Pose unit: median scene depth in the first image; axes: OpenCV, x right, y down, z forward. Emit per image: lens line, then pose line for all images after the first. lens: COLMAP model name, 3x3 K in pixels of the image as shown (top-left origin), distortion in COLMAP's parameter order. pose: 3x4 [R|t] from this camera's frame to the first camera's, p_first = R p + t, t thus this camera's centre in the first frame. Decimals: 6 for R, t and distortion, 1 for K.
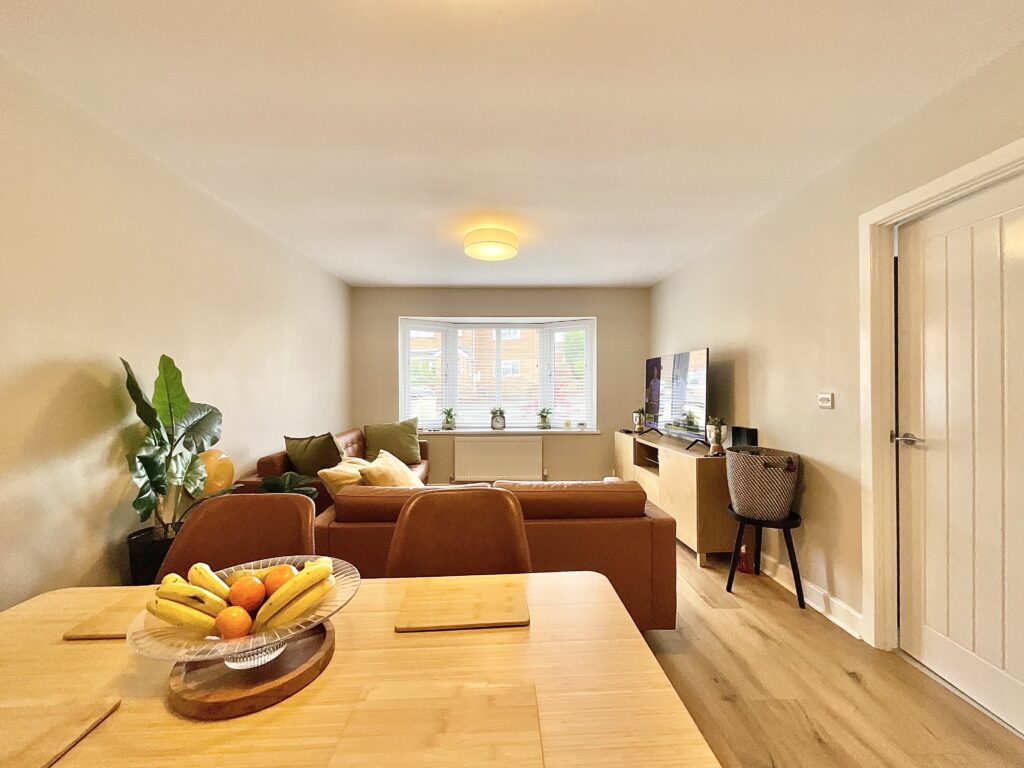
lens RADIAL K [[416.7, 0, 510.8], [0, 416.7, 383.8], [0, 0, 1]] dist [-0.005247, 0.003607]
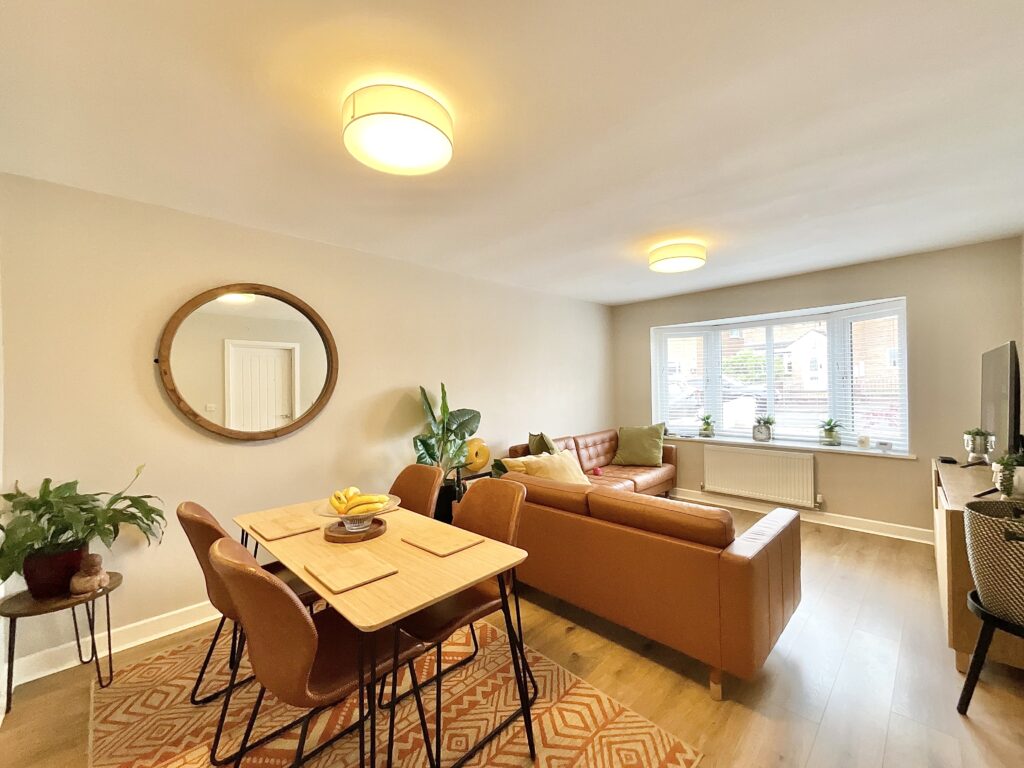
lens RADIAL K [[416.7, 0, 510.8], [0, 416.7, 383.8], [0, 0, 1]] dist [-0.005247, 0.003607]
pose [[0.680509, -0.013556, -0.732614, 0.294470], [0.019874, 0.999802, -0.000040, -0.026373], [0.732470, -0.014532, 0.680644, 0.007303]]
